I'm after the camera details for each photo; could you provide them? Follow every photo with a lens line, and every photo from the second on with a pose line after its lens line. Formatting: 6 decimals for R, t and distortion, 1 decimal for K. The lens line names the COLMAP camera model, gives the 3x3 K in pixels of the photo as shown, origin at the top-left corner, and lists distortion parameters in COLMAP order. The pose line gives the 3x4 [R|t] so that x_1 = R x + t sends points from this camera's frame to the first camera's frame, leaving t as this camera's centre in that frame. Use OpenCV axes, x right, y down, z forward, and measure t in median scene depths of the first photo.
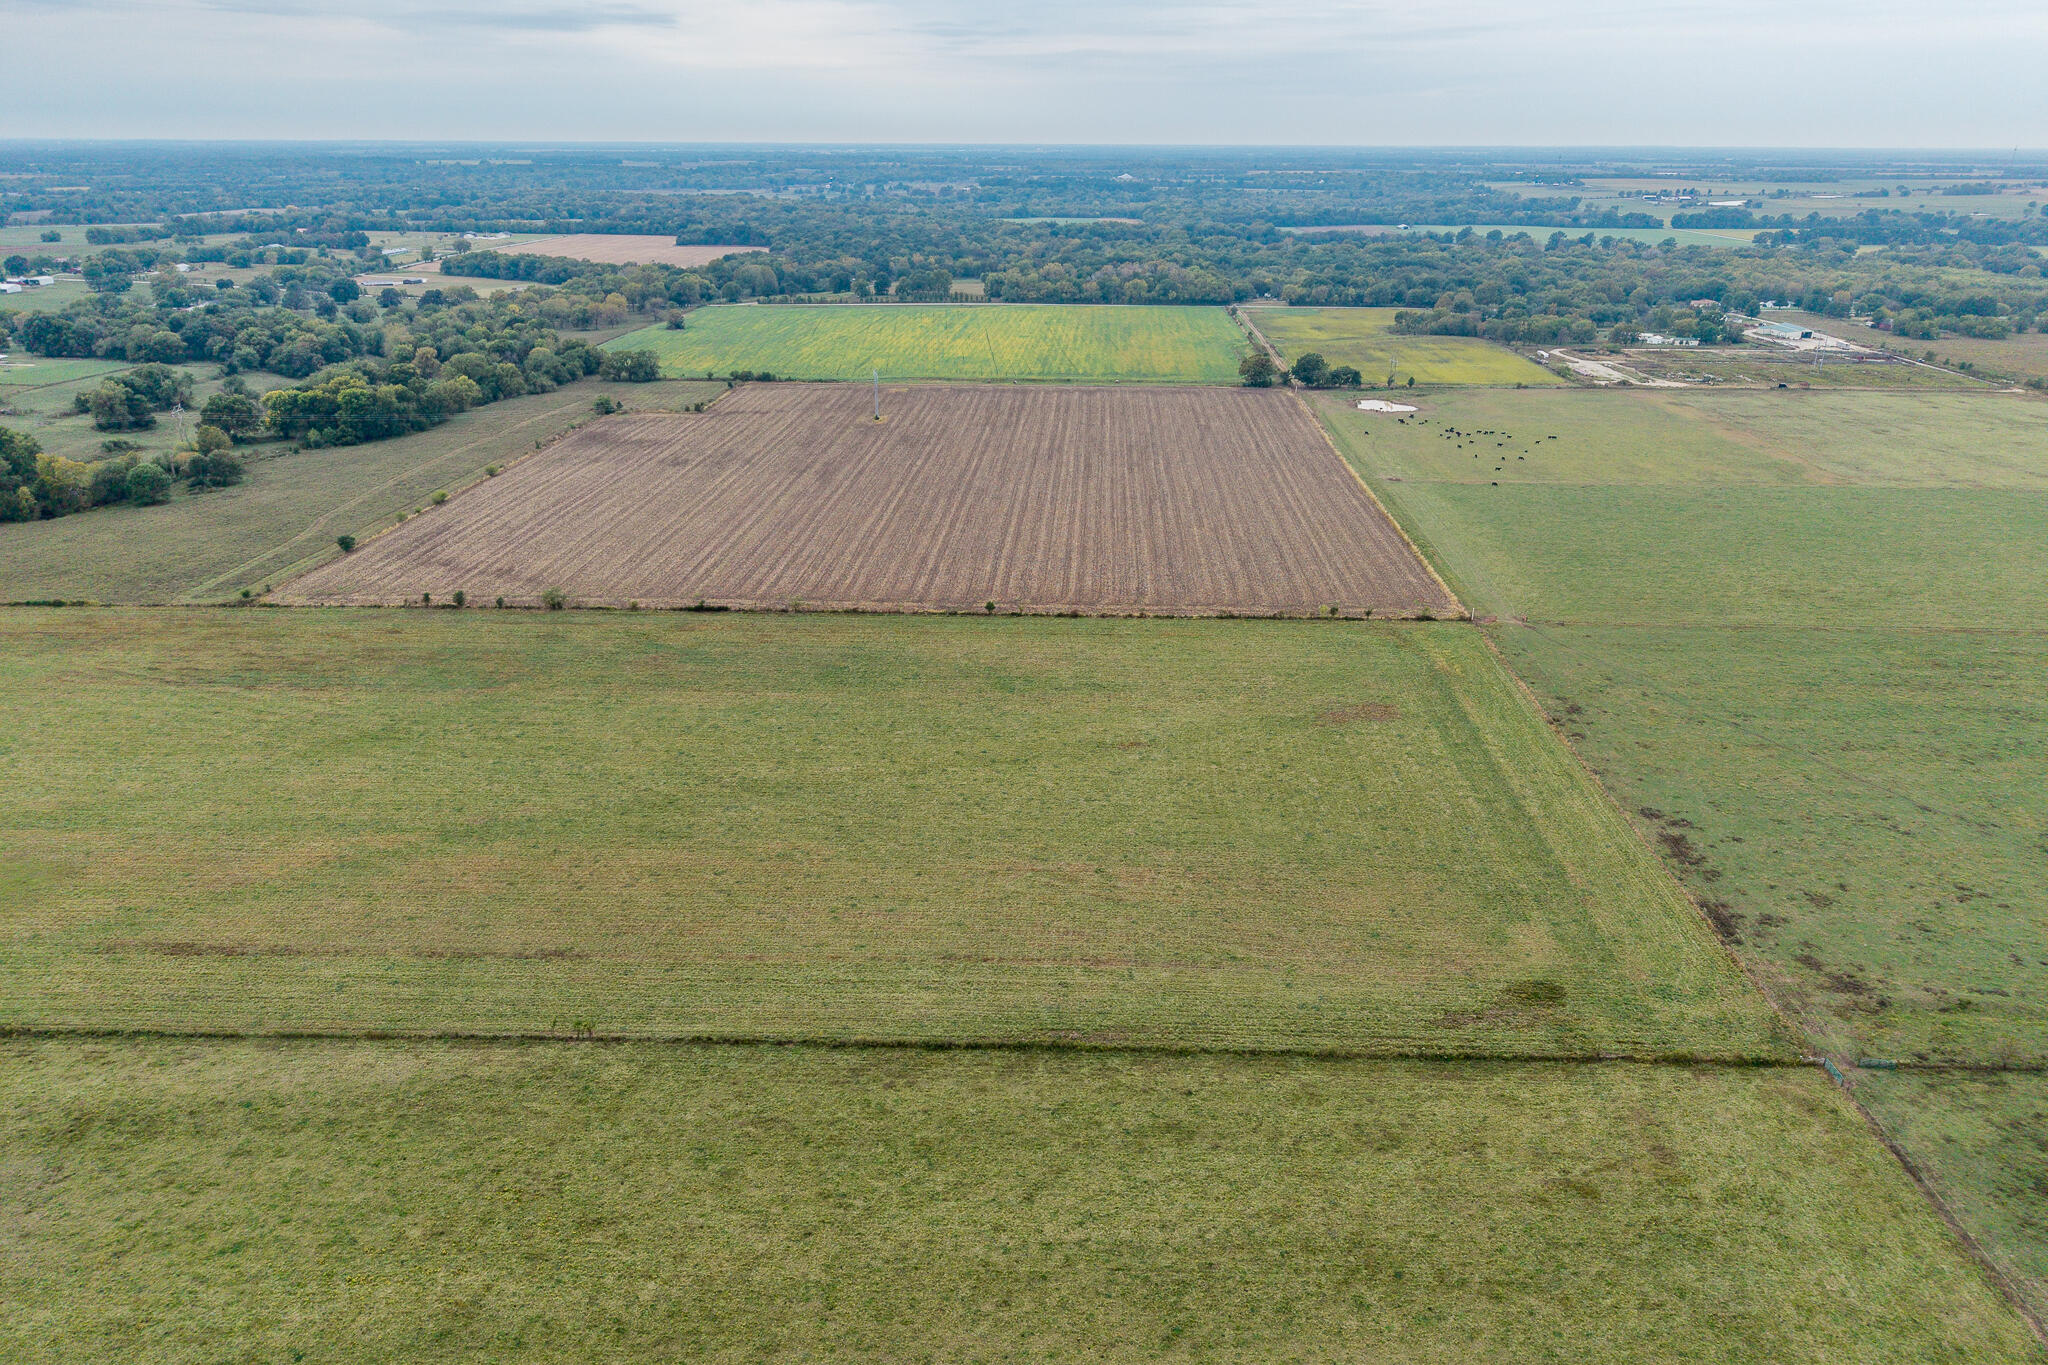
lens RADIAL K [[1371.7, 0, 1034.4], [0, 1371.7, 682.8], [0, 0, 1]] dist [0.027361, -0.029001]
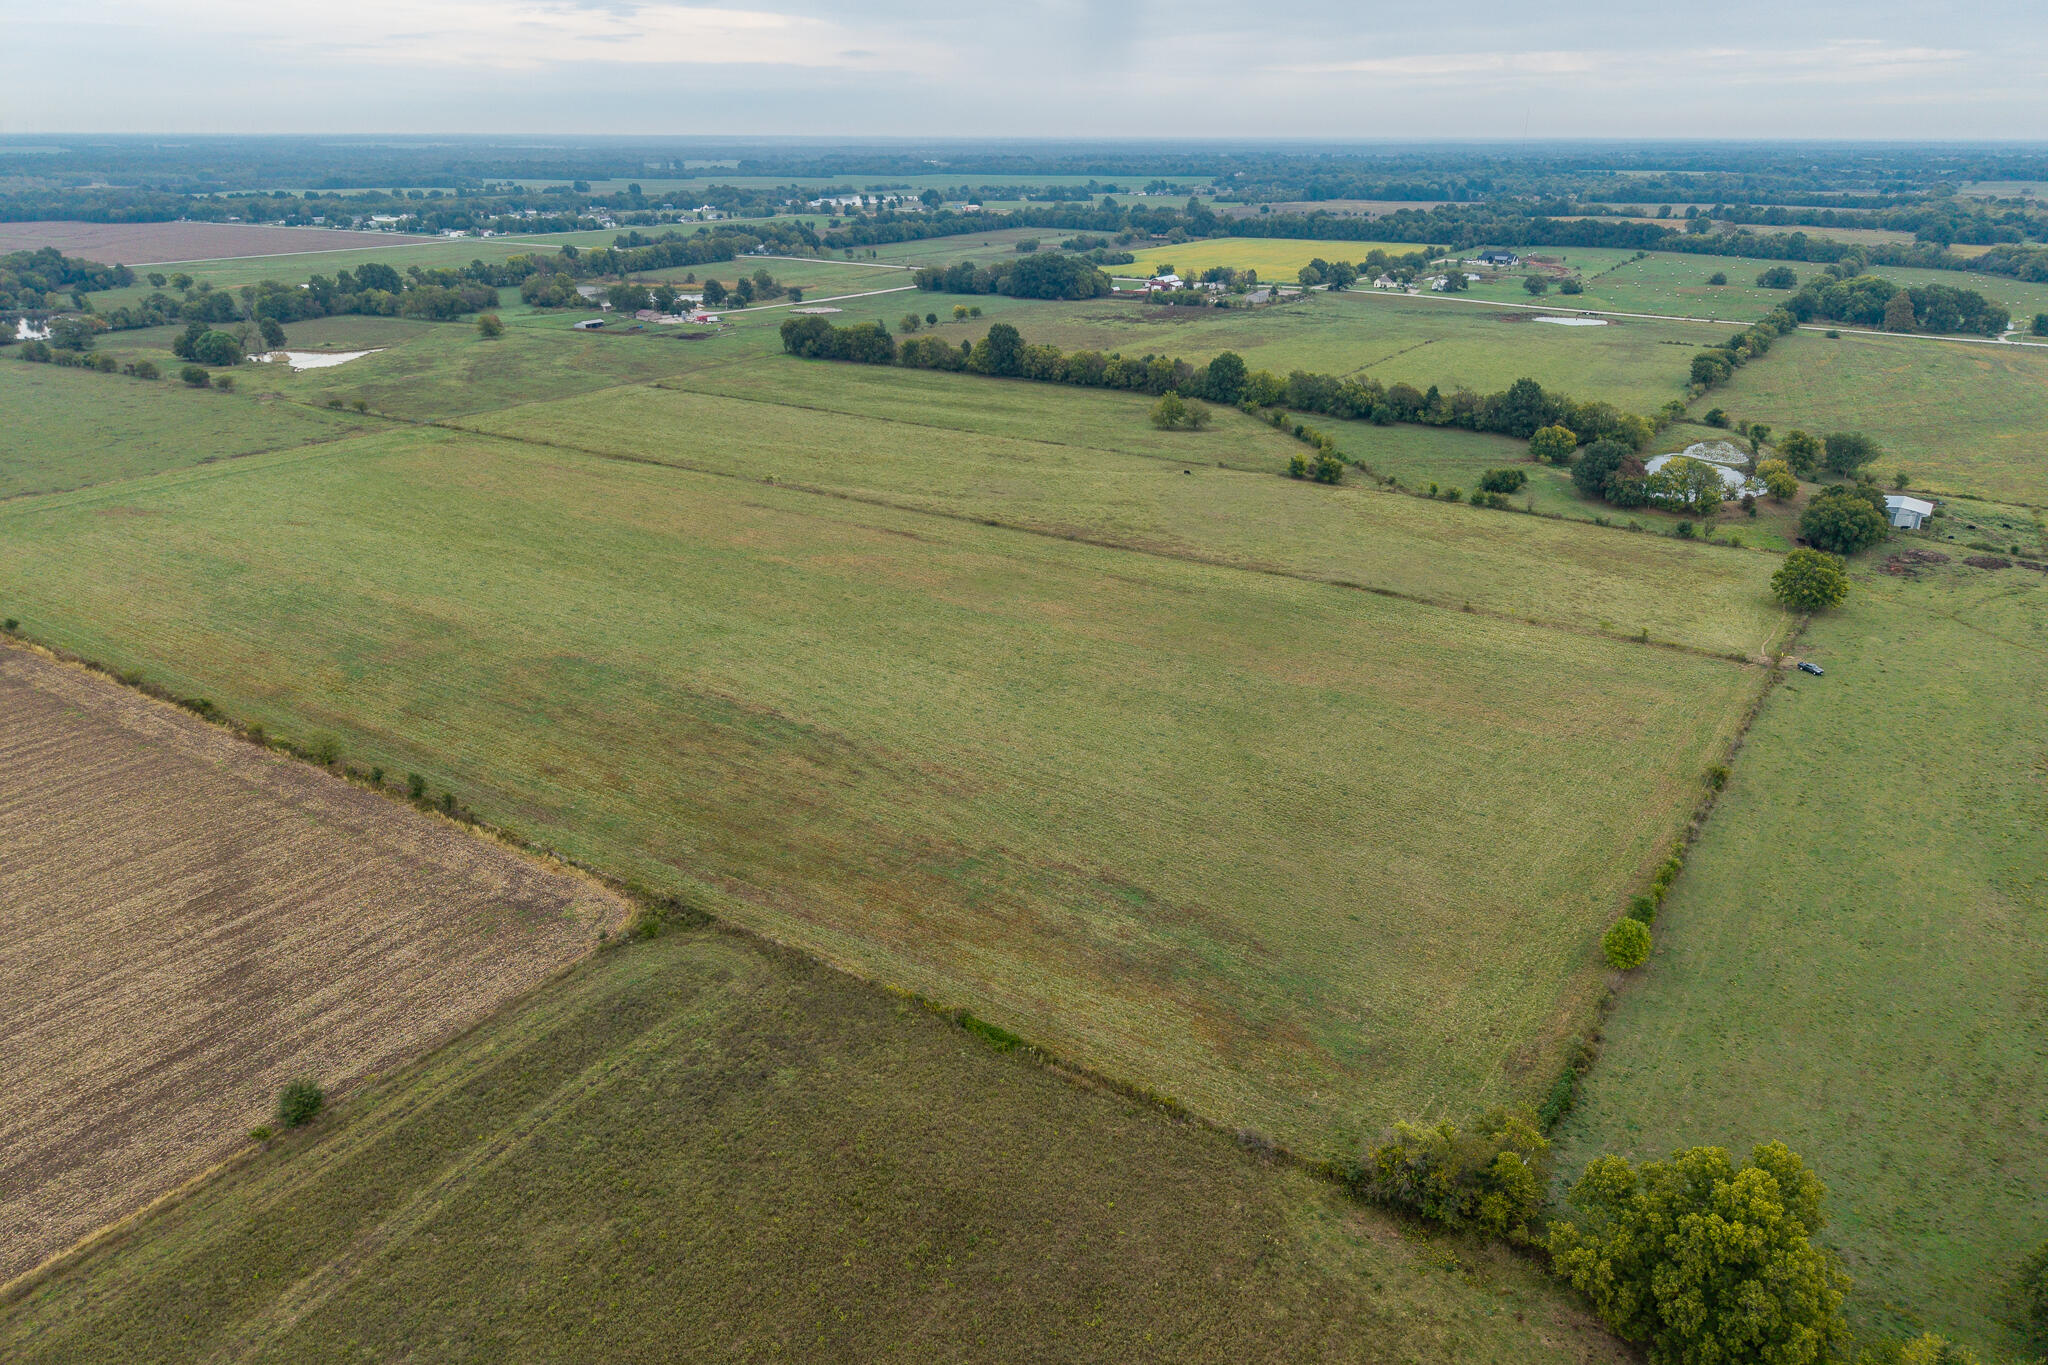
lens RADIAL K [[1371.7, 0, 1026.8], [0, 1371.7, 696.8], [0, 0, 1]] dist [0.027361, -0.029001]
pose [[-0.854829, -0.205097, 0.476658, -0.921688], [0.183610, 0.739600, 0.647518, -0.432445], [-0.485340, 0.641036, -0.594573, 1.190391]]
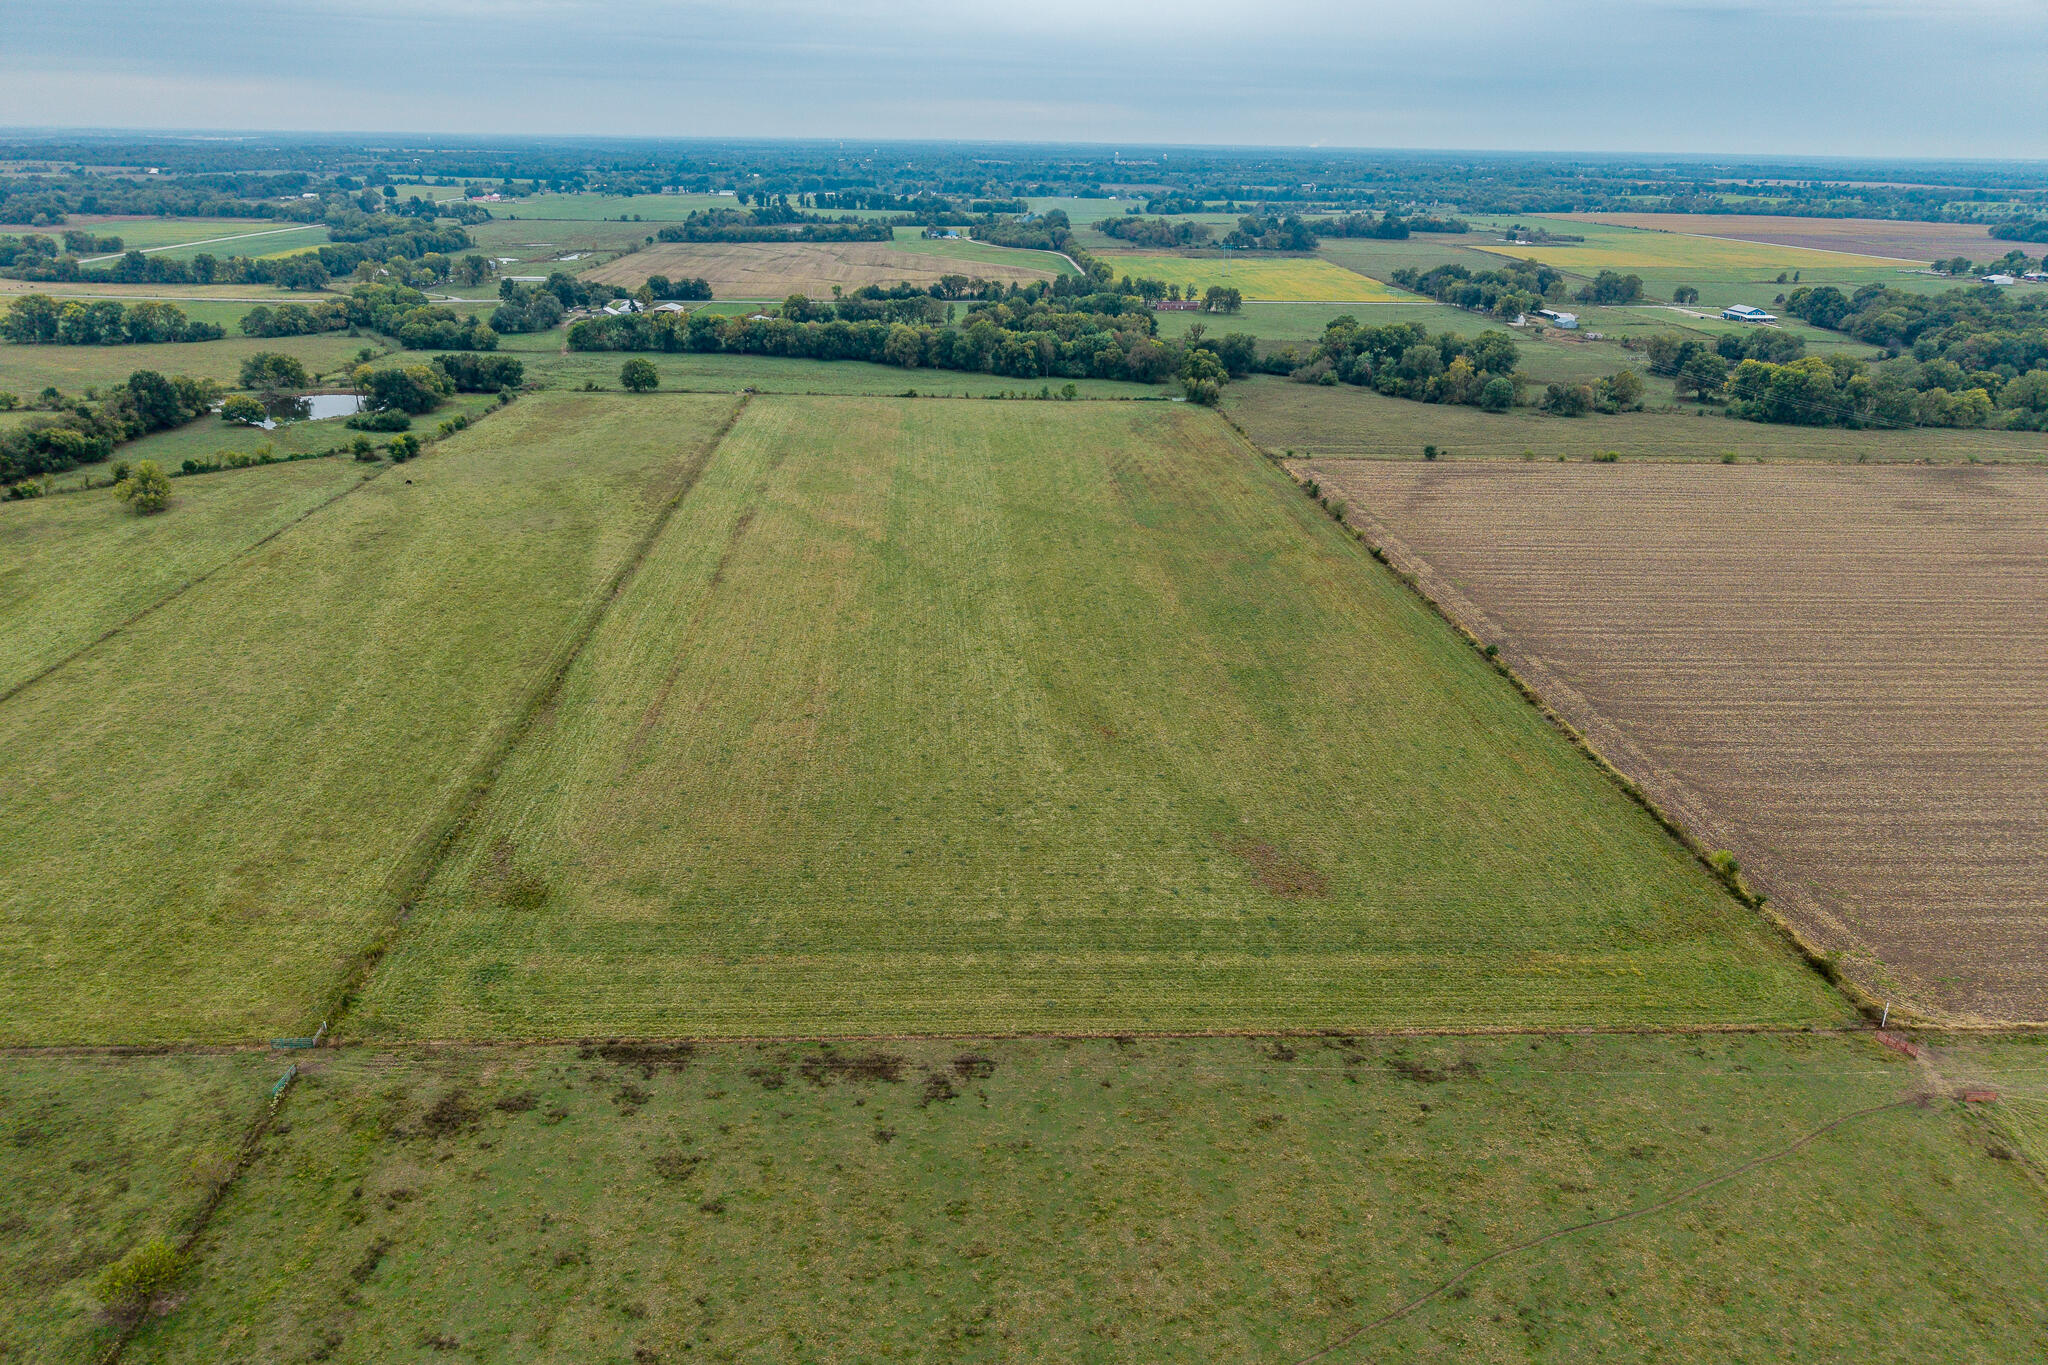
lens RADIAL K [[1371.7, 0, 1021.8], [0, 1371.7, 684.9], [0, 0, 1]] dist [0.027361, -0.029001]
pose [[0.090999, 0.364454, -0.926764, 0.660787], [-0.378266, 0.873526, 0.306376, -0.173396], [0.921213, 0.322683, 0.217351, 0.572754]]
